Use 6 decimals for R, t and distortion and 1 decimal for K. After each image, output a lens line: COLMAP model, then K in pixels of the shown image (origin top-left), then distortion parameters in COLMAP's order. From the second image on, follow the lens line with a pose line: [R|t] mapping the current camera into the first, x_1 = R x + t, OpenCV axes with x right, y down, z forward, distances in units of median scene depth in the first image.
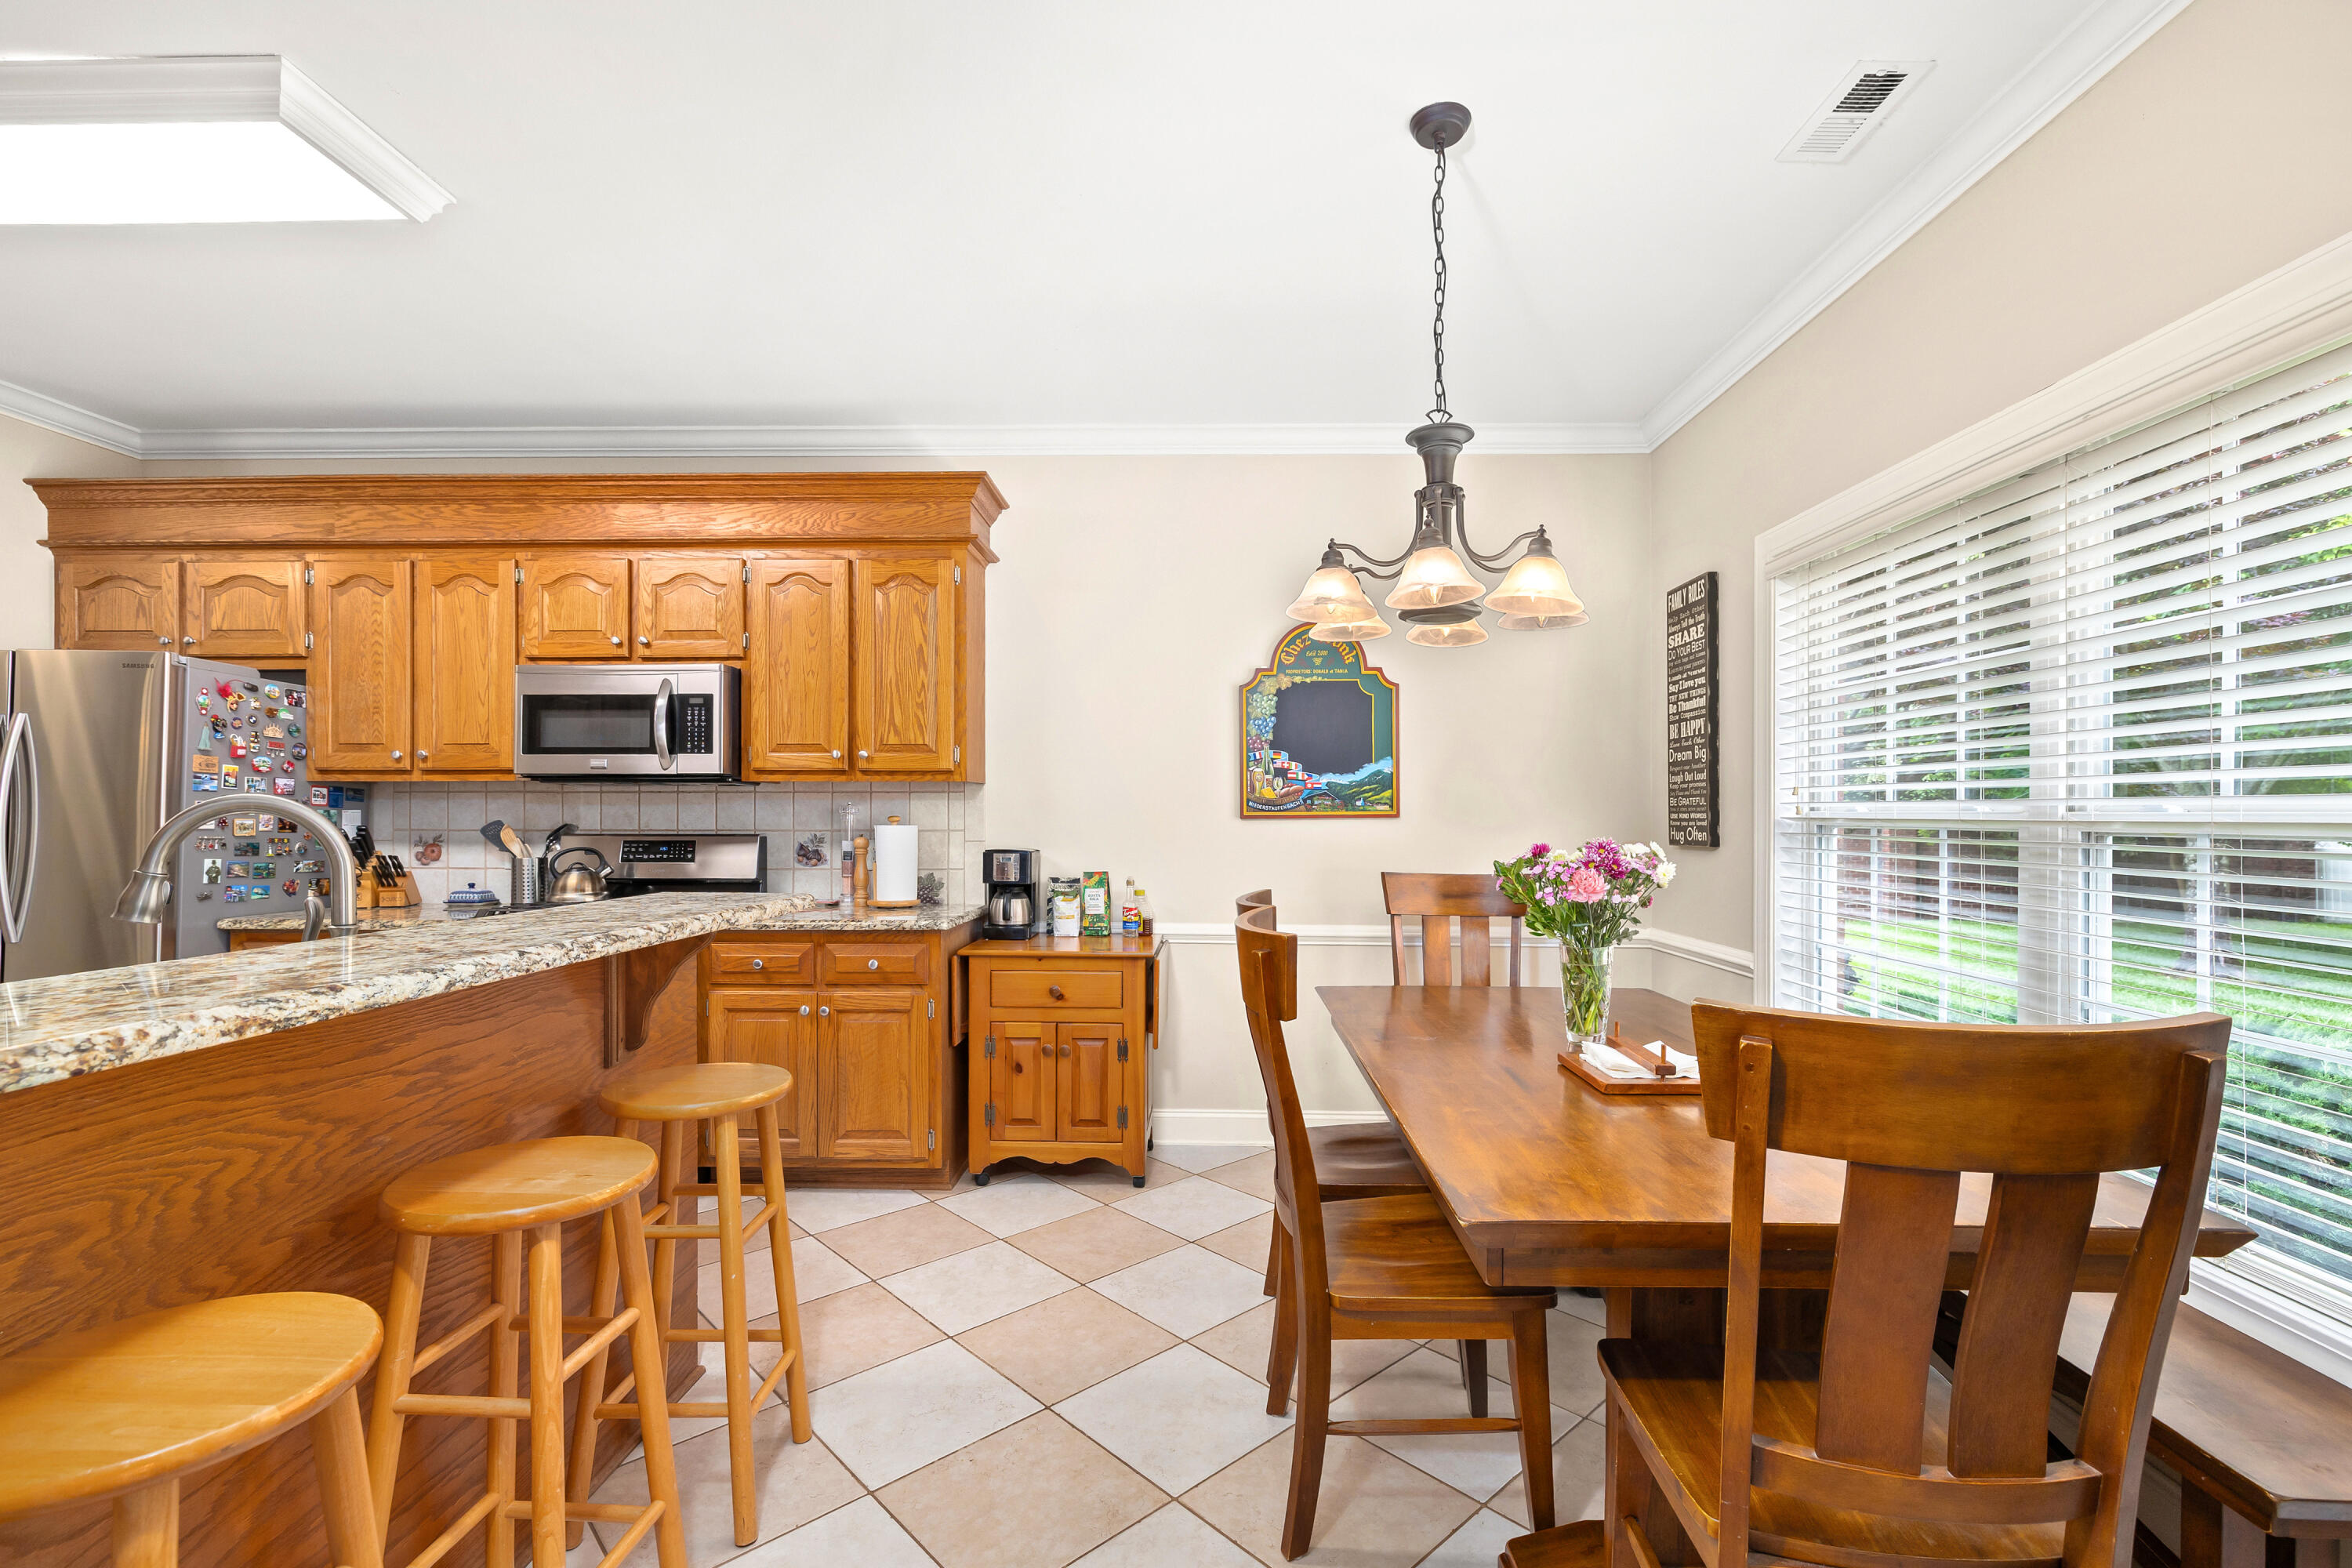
lens RADIAL K [[1049.0, 0, 1212.8], [0, 1049.0, 818.9], [0, 0, 1]] dist [-0.000195, 0.000253]
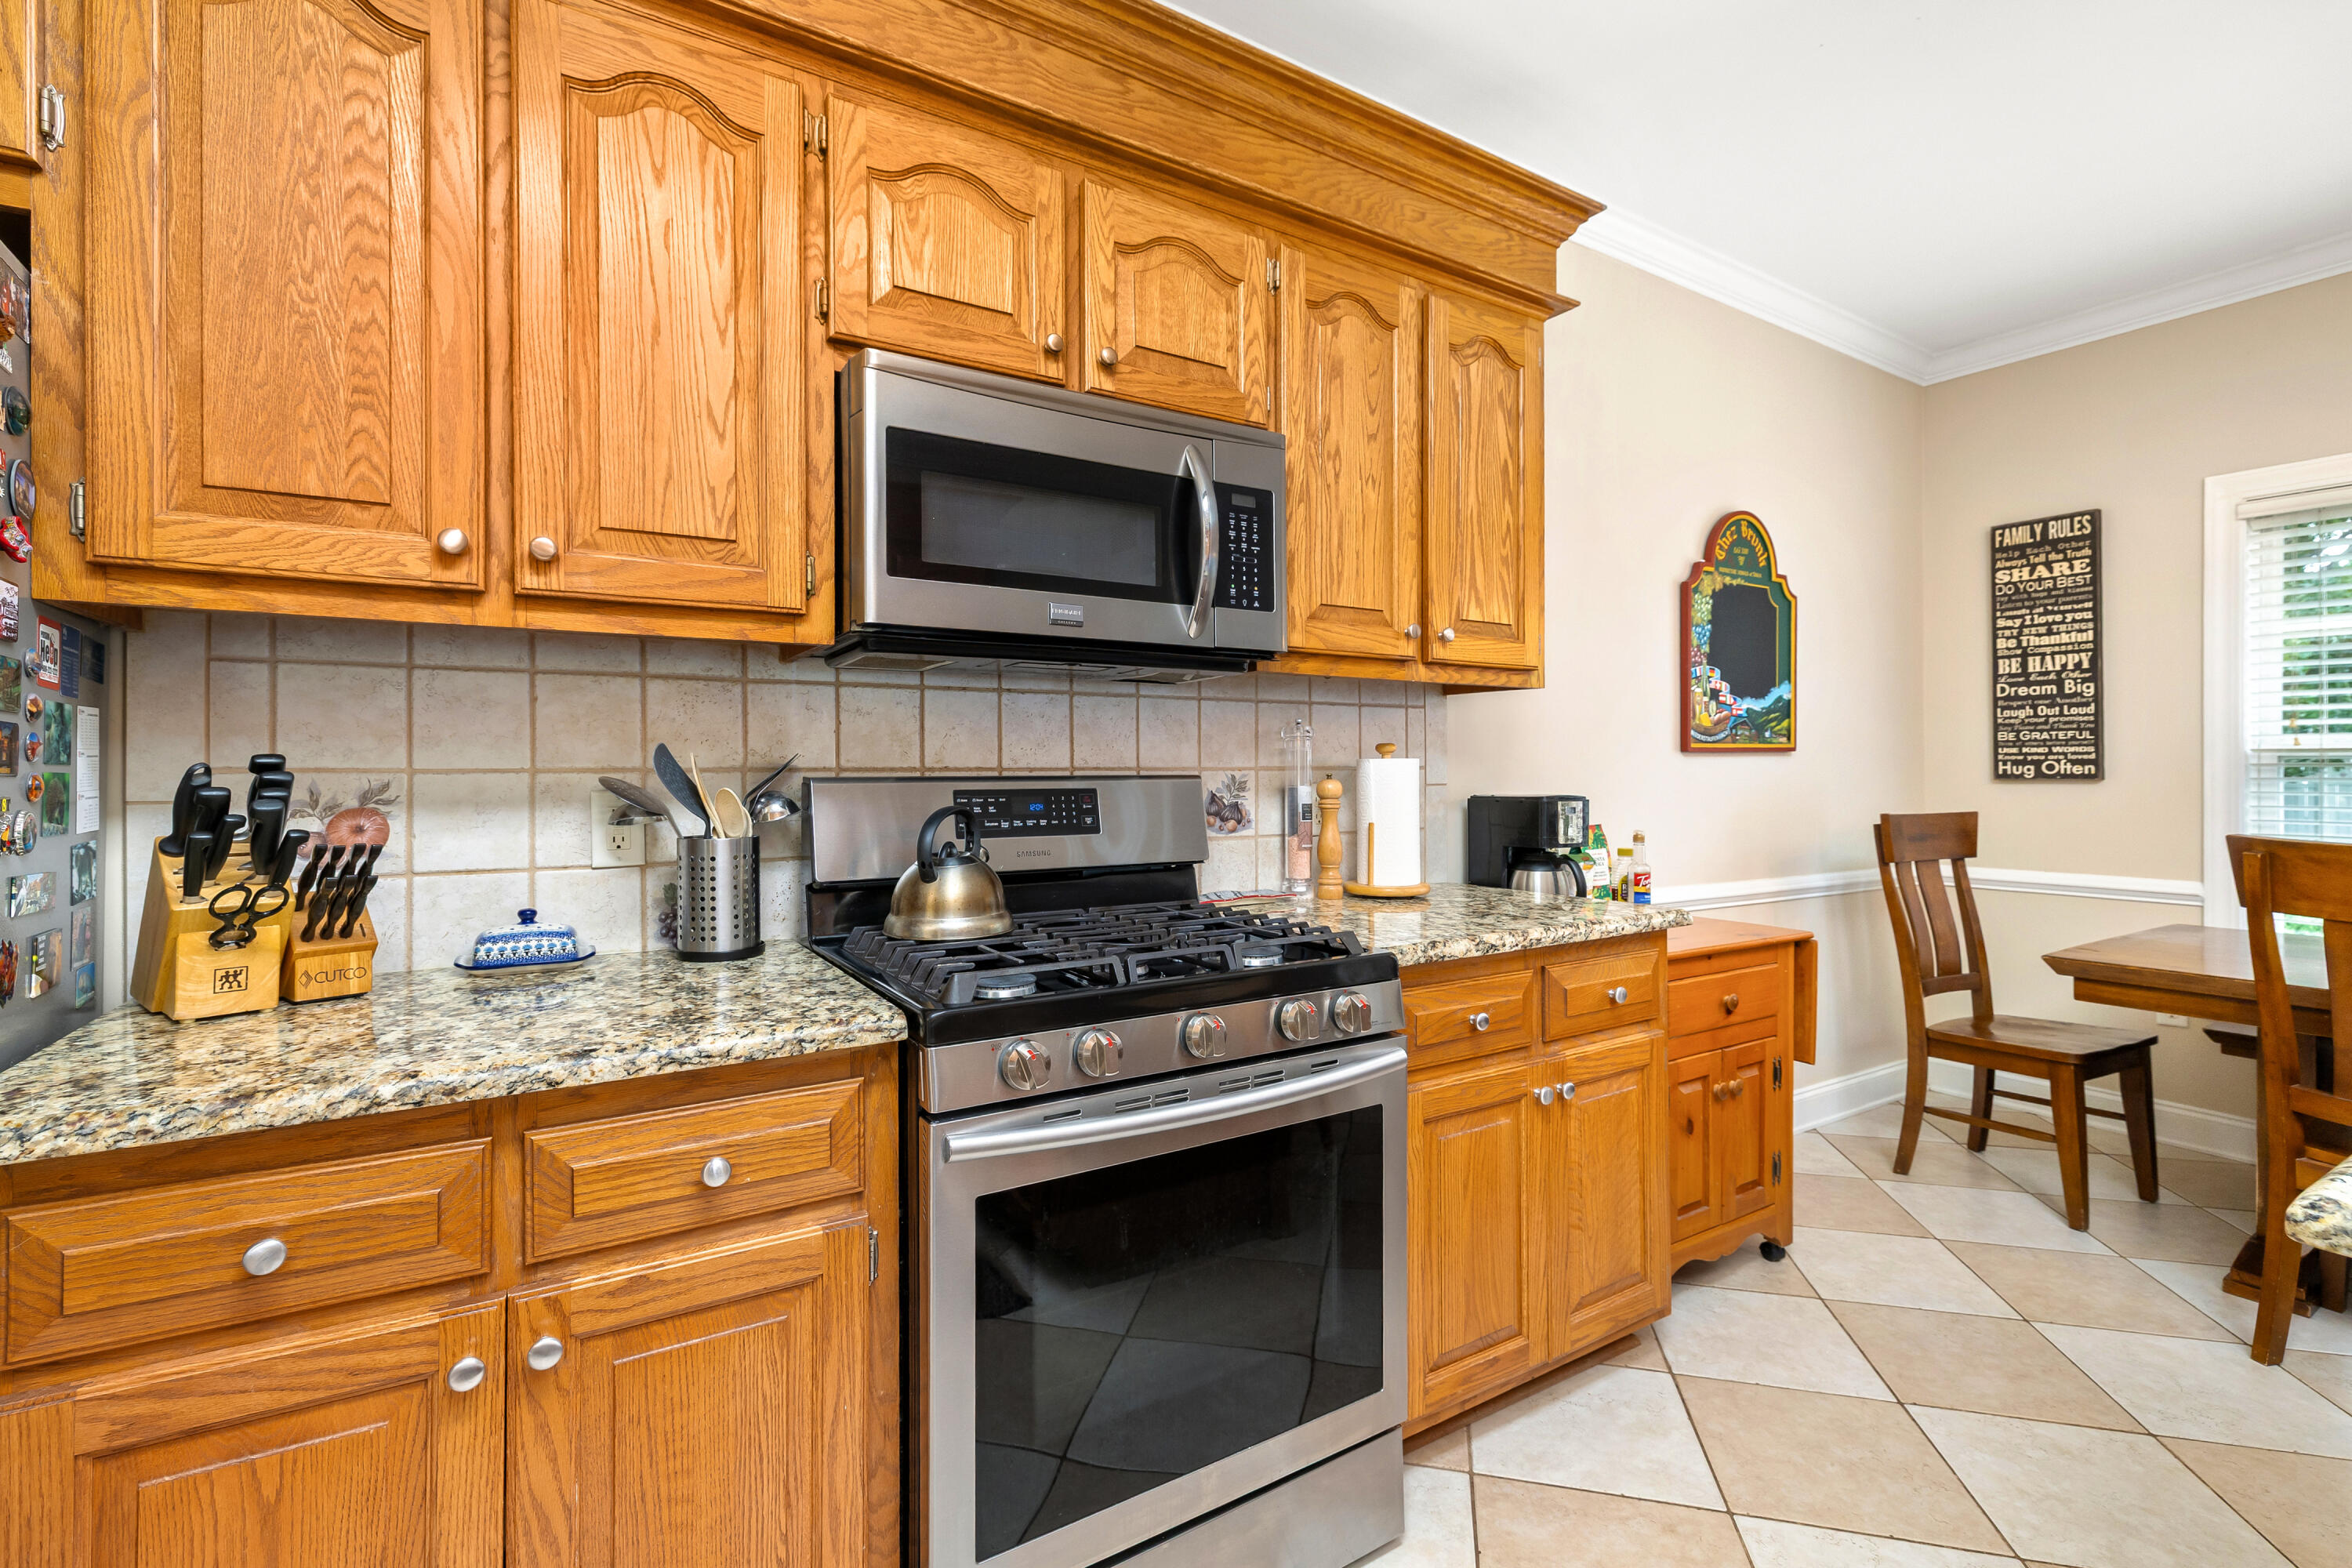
lens RADIAL K [[1049.0, 0, 1174.7], [0, 1049.0, 762.9], [0, 0, 1]] dist [-0.000195, 0.000253]
pose [[0.835372, 0.000287, 0.549686, -0.732292], [0.004027, 0.999970, -0.006643, 0.012038], [-0.549671, 0.007763, 0.835345, 0.565225]]
